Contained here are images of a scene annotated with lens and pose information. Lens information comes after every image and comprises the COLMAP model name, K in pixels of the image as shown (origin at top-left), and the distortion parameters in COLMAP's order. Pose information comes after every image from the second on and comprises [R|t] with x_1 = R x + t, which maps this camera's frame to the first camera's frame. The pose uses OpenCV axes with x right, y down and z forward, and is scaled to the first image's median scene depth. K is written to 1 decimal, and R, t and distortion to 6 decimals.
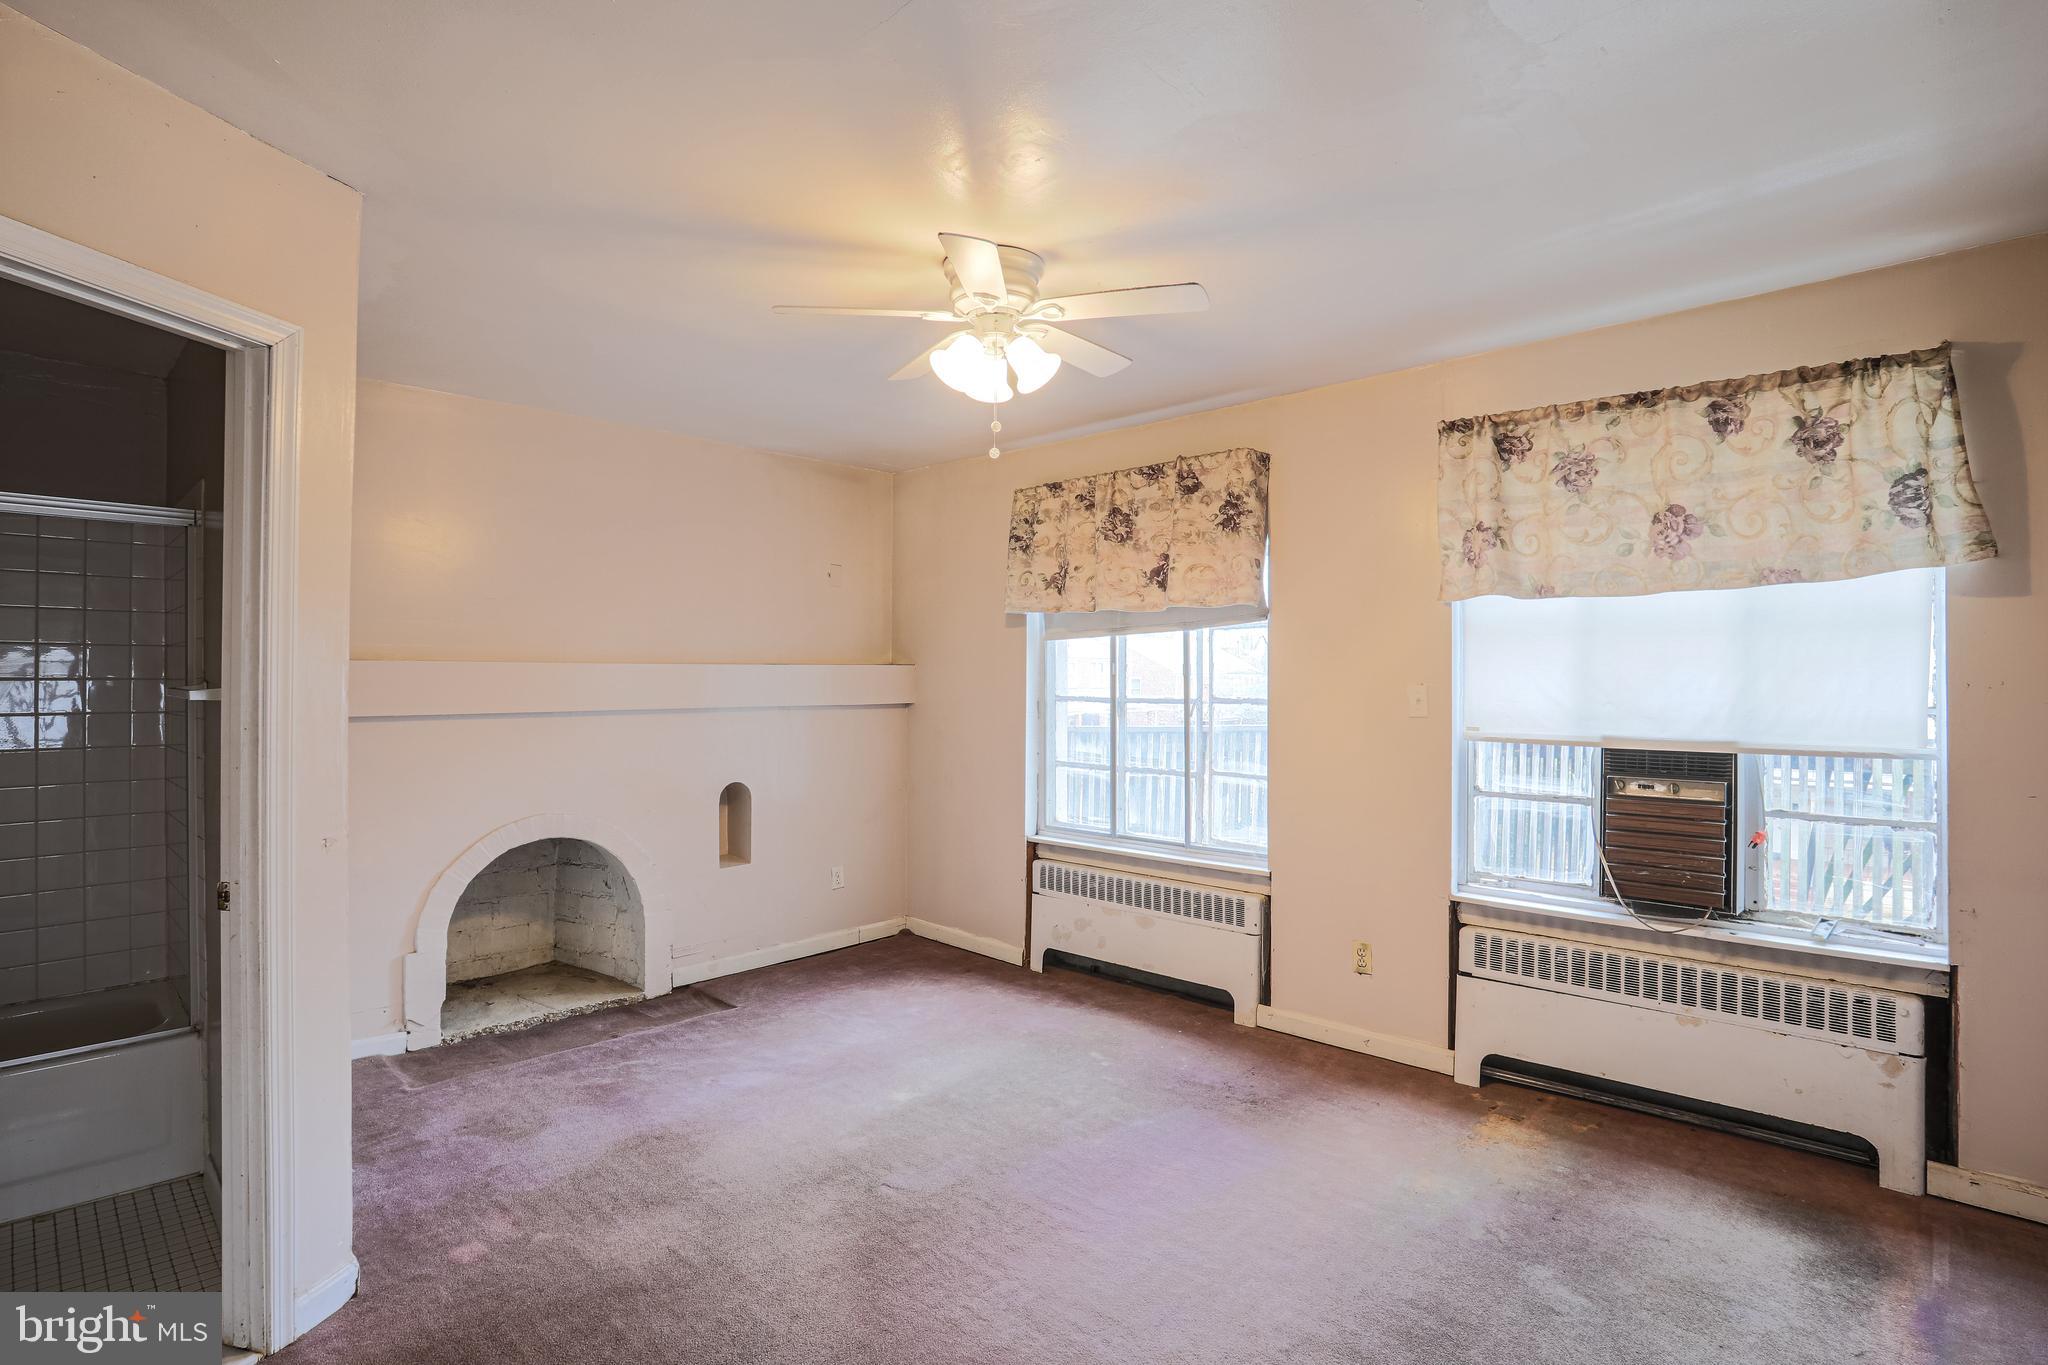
lens RADIAL K [[995.8, 0, 1025.6], [0, 995.8, 687.4], [0, 0, 1]] dist [-0.029361, 0.004672]
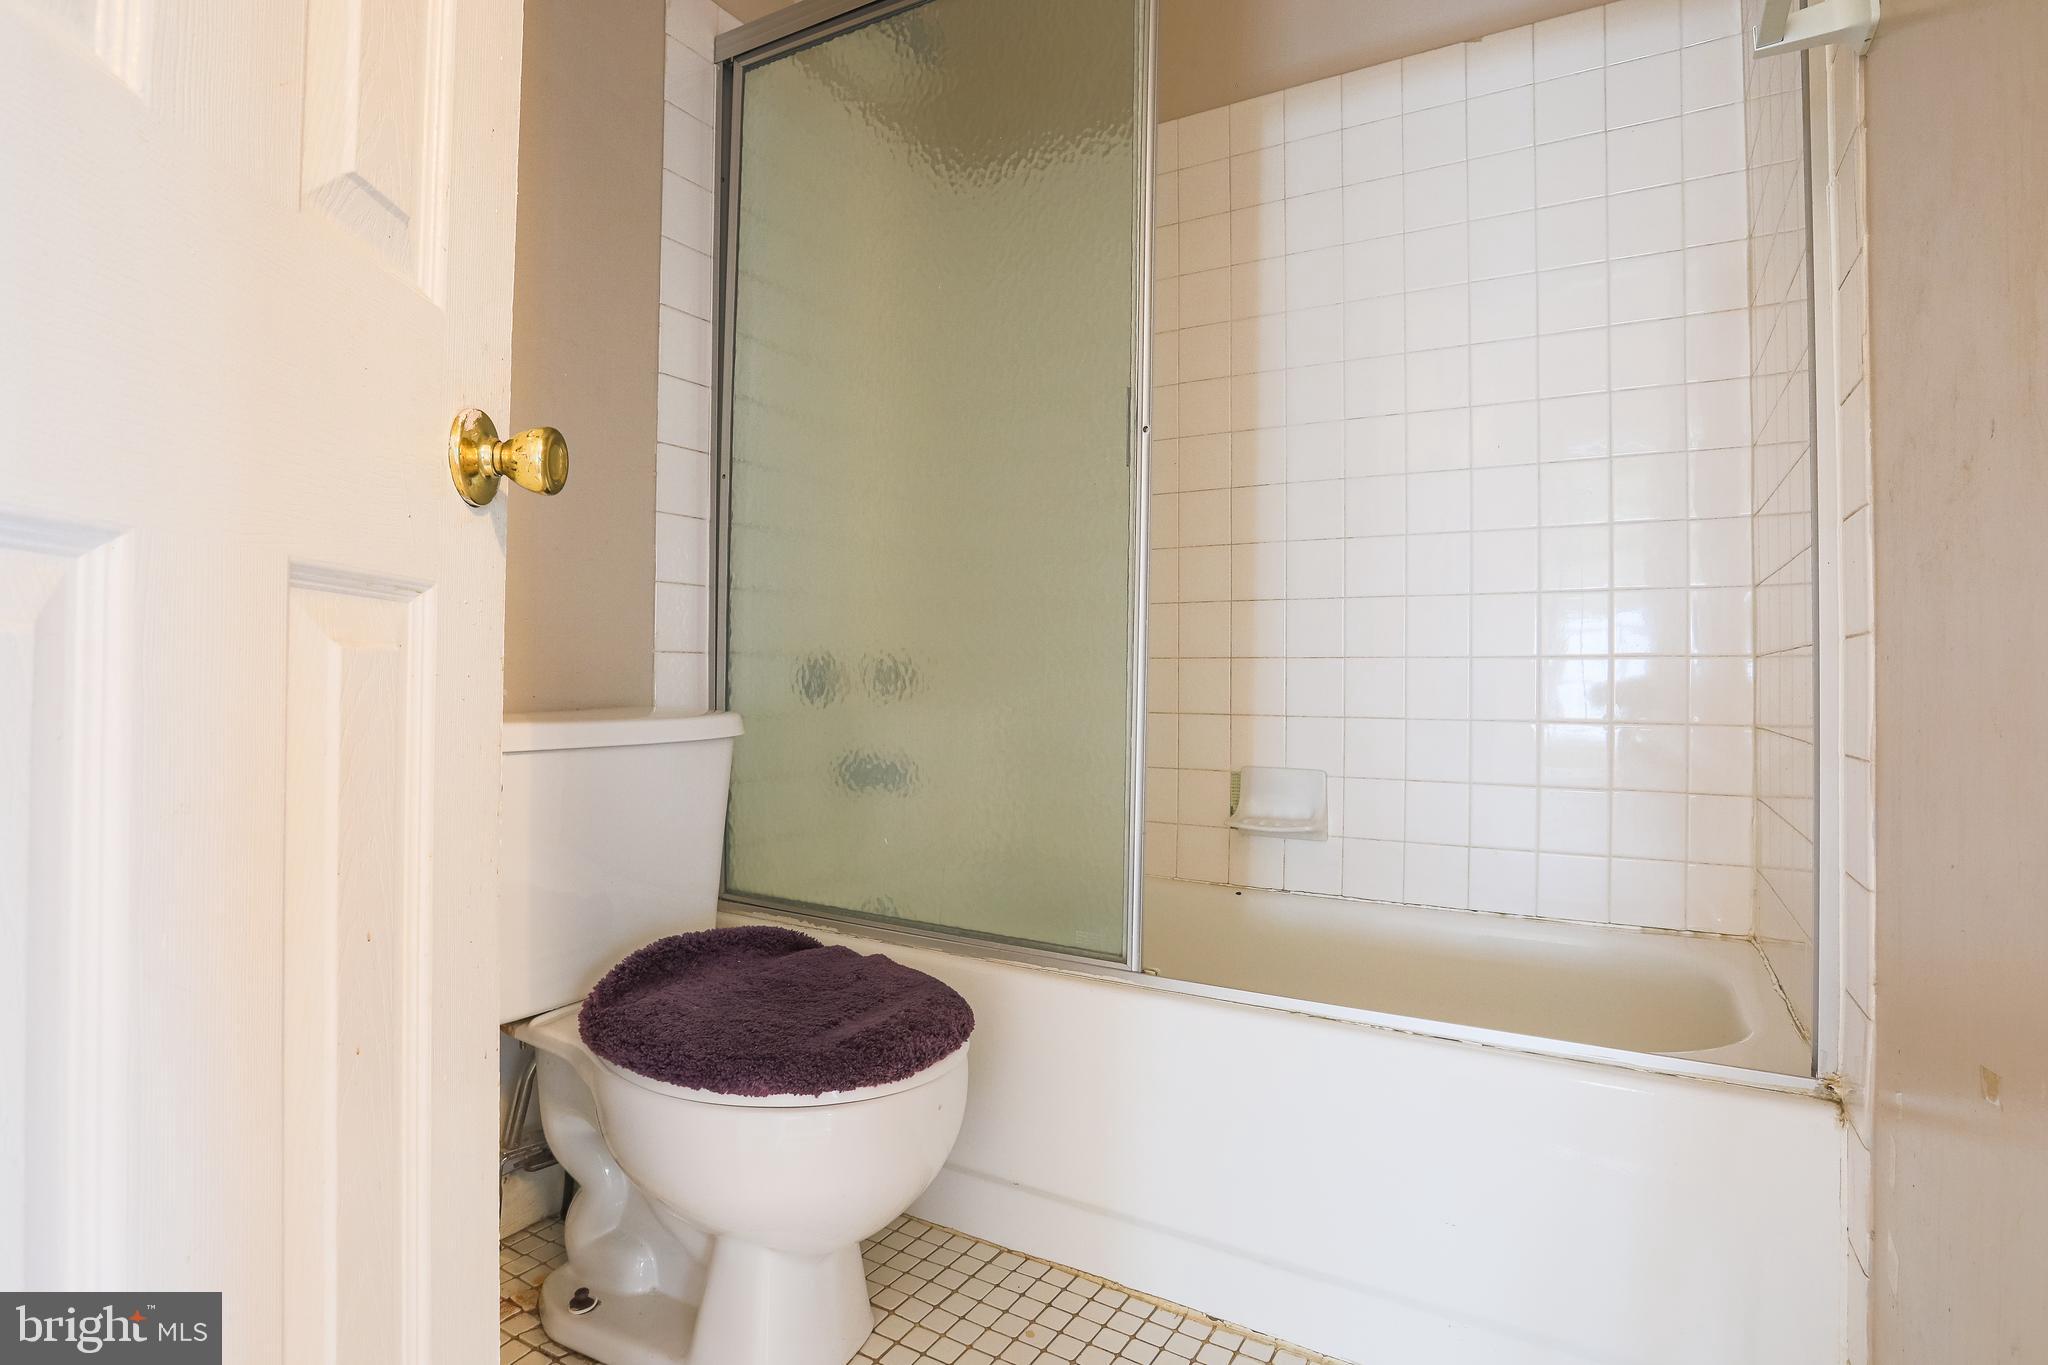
lens RADIAL K [[995.8, 0, 1027.3], [0, 995.8, 672.6], [0, 0, 1]] dist [-0.029361, 0.004672]
pose [[0.231376, 0.007098, -0.972838, -0.549754], [-0.001576, 0.999975, 0.006921, 0.183719], [0.972863, -0.000069, 0.231382, 0.602449]]
